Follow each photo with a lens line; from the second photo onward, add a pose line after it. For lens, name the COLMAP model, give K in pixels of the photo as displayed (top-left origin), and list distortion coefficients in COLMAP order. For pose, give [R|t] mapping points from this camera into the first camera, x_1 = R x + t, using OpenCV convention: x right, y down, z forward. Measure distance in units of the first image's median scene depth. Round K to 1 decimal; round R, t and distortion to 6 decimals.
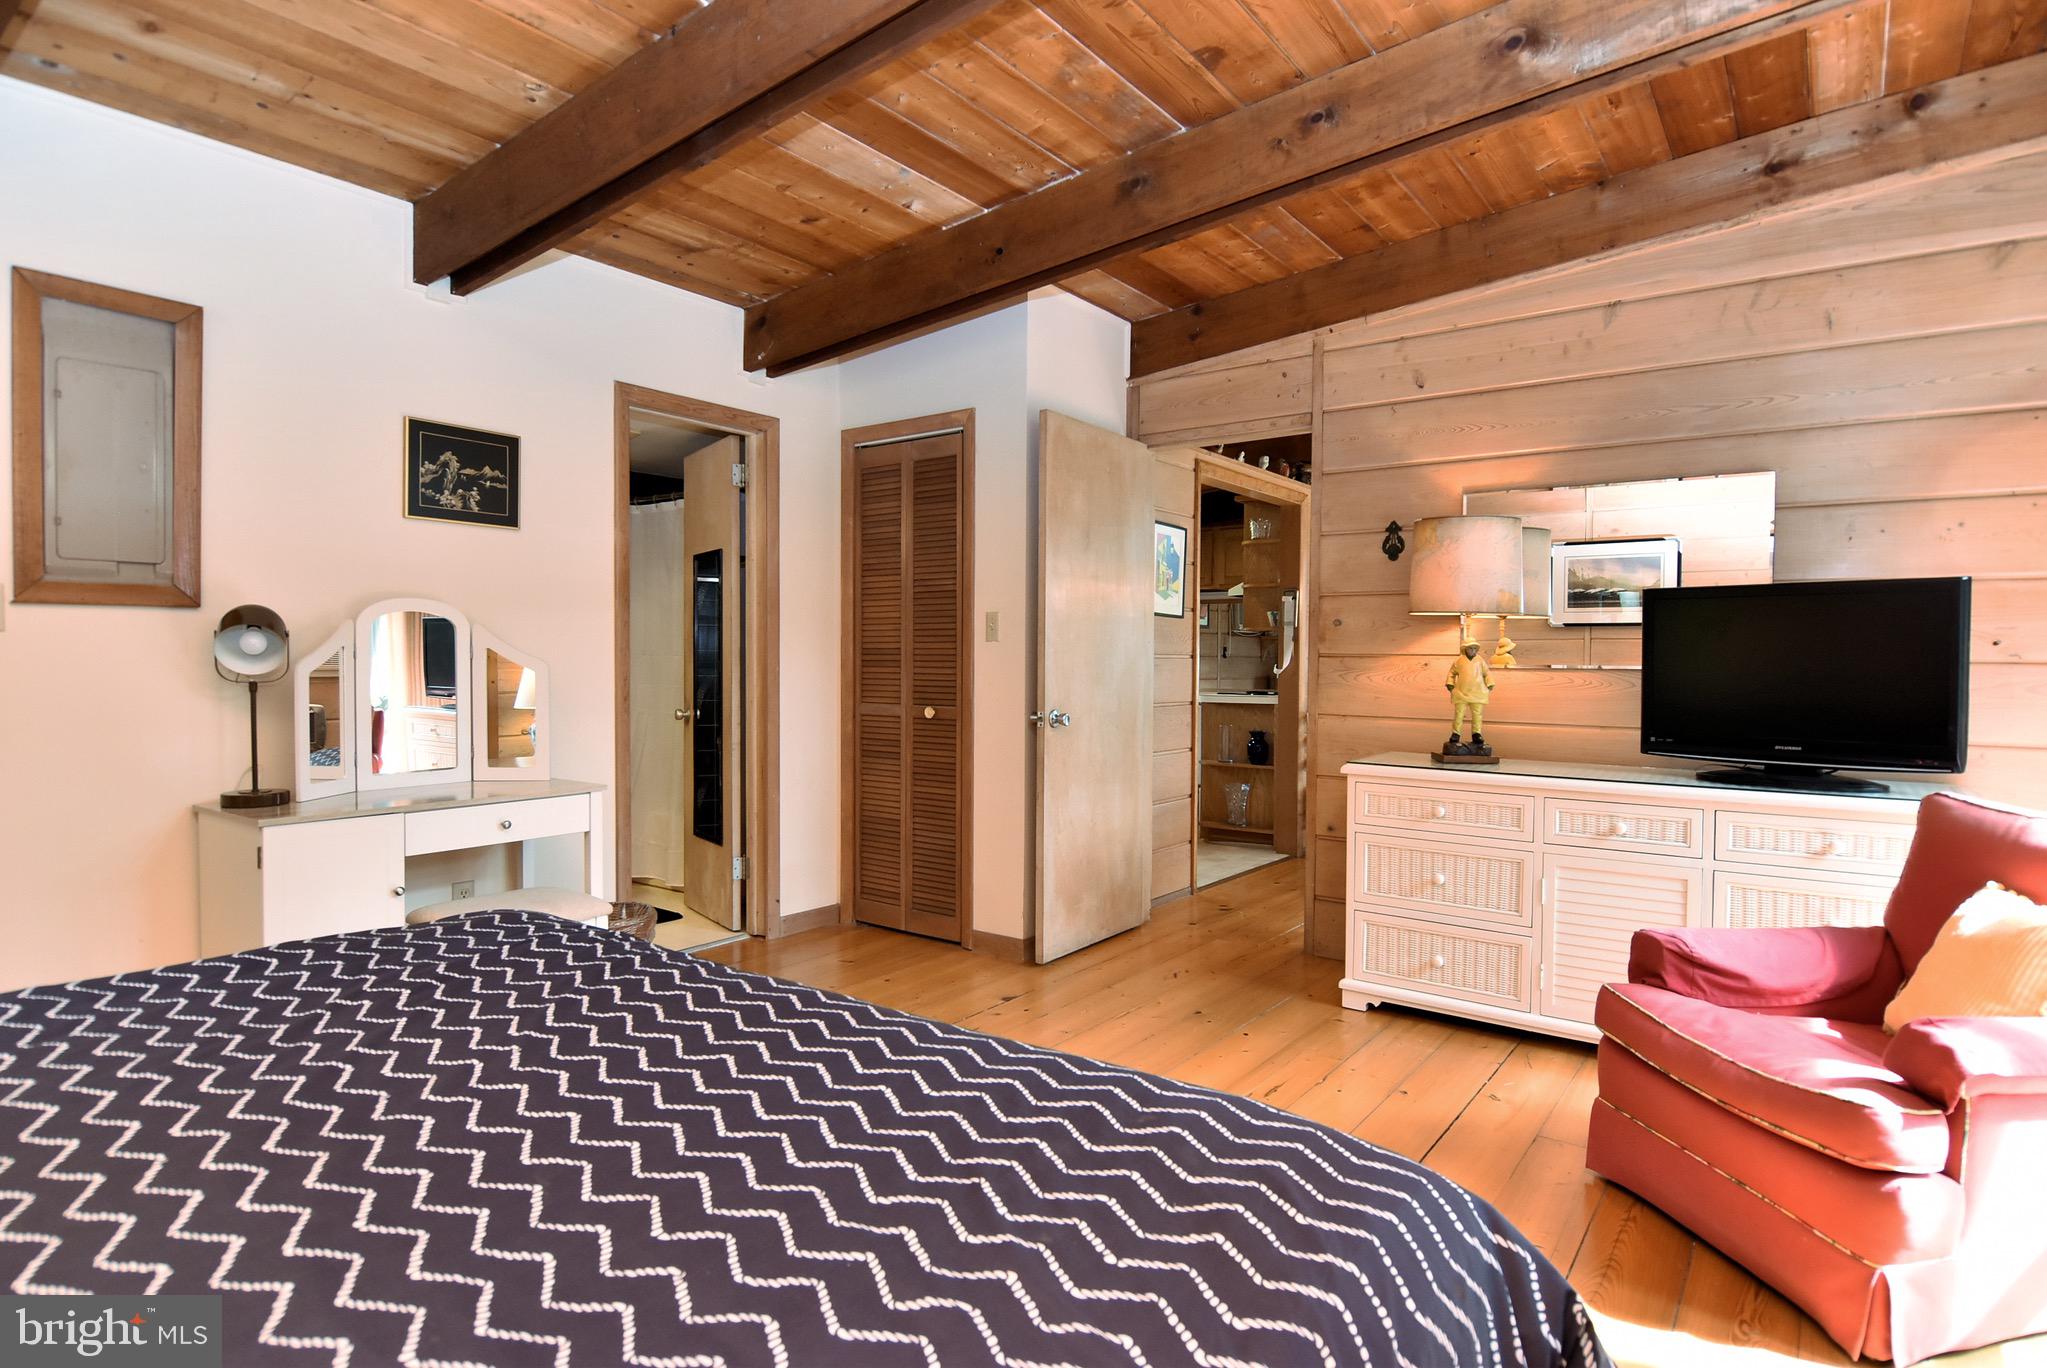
lens RADIAL K [[1087.2, 0, 1030.3], [0, 1087.2, 684.4], [0, 0, 1]] dist [0.006994, -0.021386]
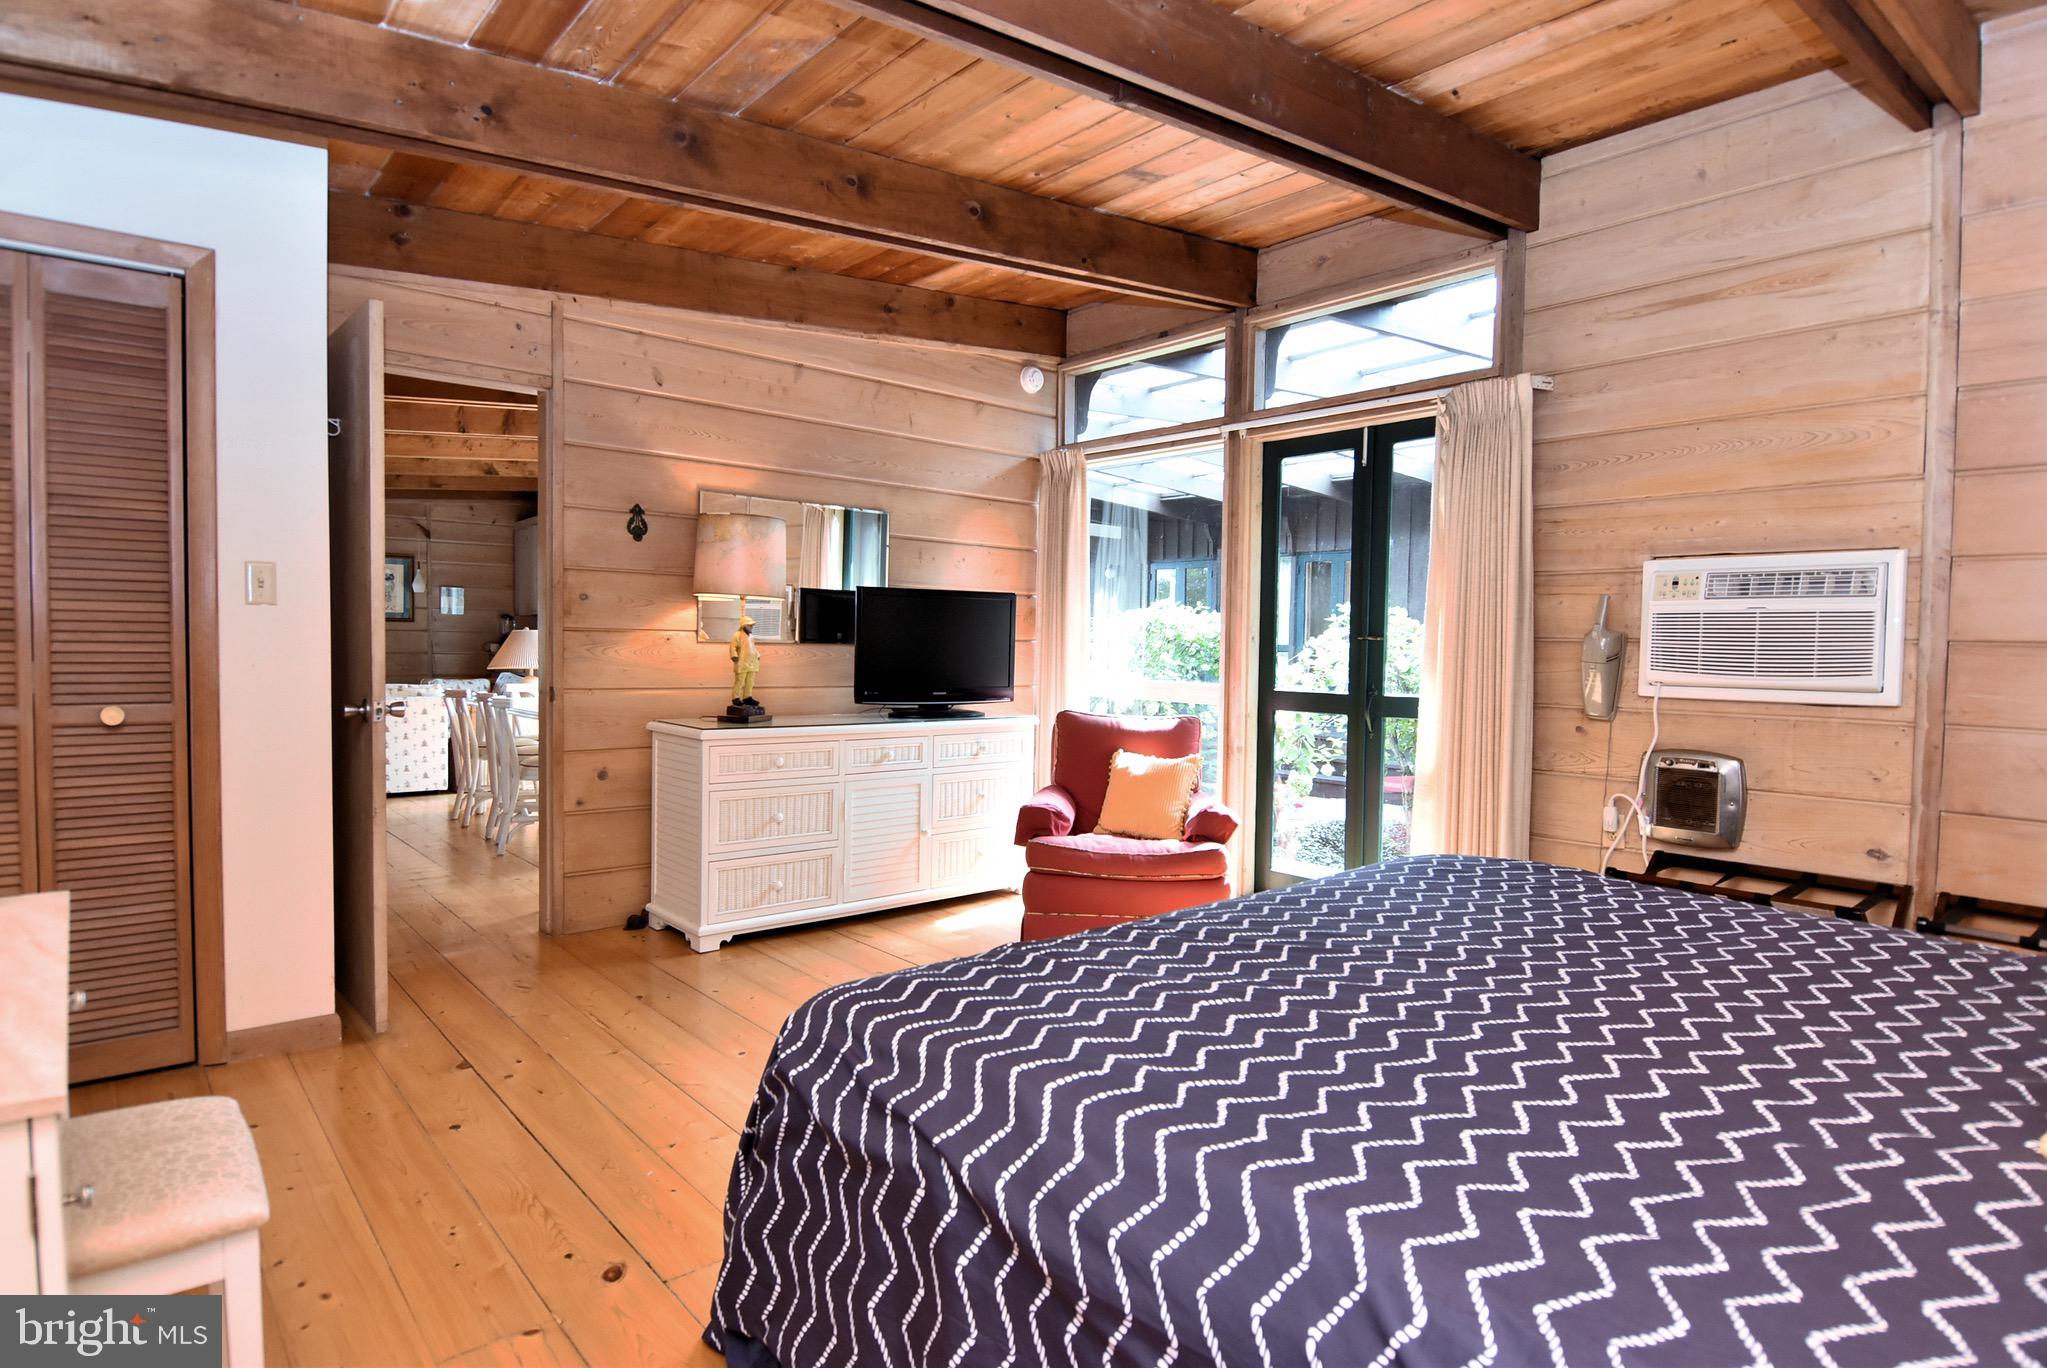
lens RADIAL K [[1087.2, 0, 1030.3], [0, 1087.2, 684.4], [0, 0, 1]] dist [0.006994, -0.021386]
pose [[0.219618, -0.040645, 0.974739, -0.634219], [0.009341, 0.999174, 0.039559, -0.012490], [-0.975541, 0.000417, 0.219816, 0.397041]]
